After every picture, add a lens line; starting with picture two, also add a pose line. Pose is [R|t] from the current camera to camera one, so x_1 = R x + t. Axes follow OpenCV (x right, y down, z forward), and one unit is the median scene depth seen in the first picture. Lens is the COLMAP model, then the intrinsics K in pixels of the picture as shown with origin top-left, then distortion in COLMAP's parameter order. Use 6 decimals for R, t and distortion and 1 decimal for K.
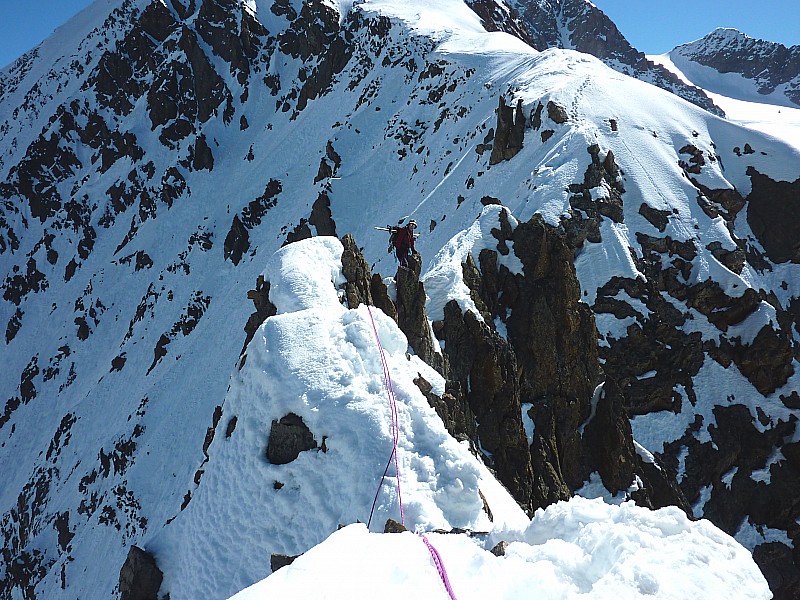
lens RADIAL K [[610.5, 0, 400.0], [0, 610.5, 300.0], [0, 0, 1]] dist [-0.032631, -0.003938]
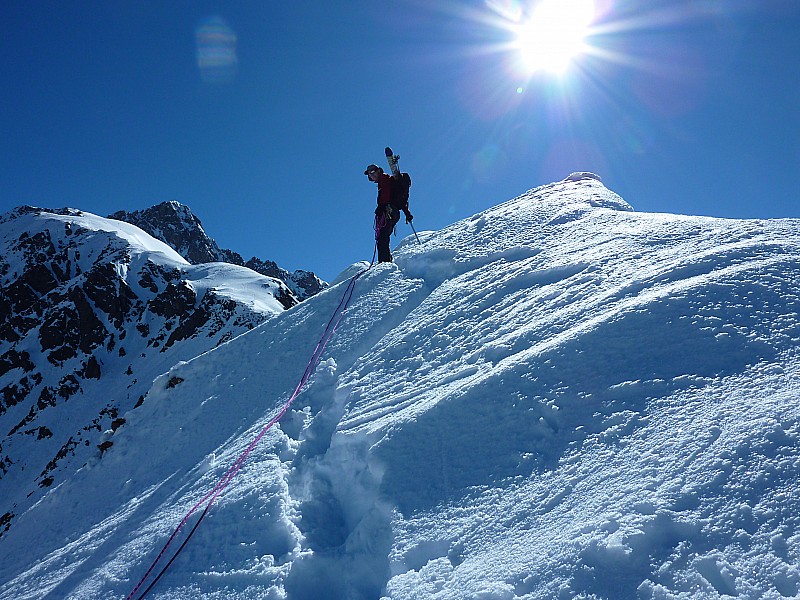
lens RADIAL K [[610.5, 0, 400.0], [0, 610.5, 300.0], [0, 0, 1]] dist [-0.032631, -0.003938]
pose [[0.938895, 0.118186, 0.323276, -0.137737], [0.030698, 0.906709, -0.420639, 0.297396], [-0.342831, 0.404860, 0.847676, -0.681343]]
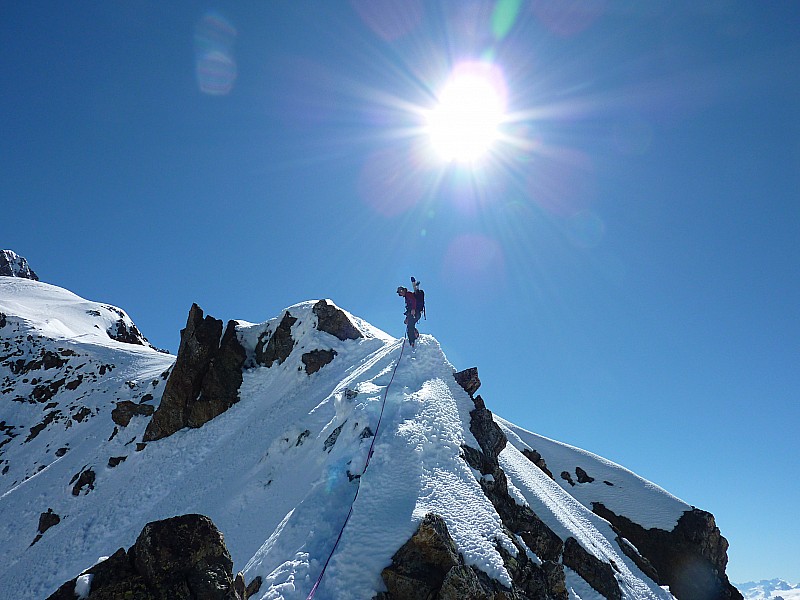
lens RADIAL K [[610.5, 0, 400.0], [0, 610.5, 300.0], [0, 0, 1]] dist [-0.032631, -0.003938]
pose [[0.827972, 0.274677, 0.488890, 0.017929], [0.053330, 0.829301, -0.556252, -0.017199], [-0.558227, 0.486634, 0.671990, 0.165937]]
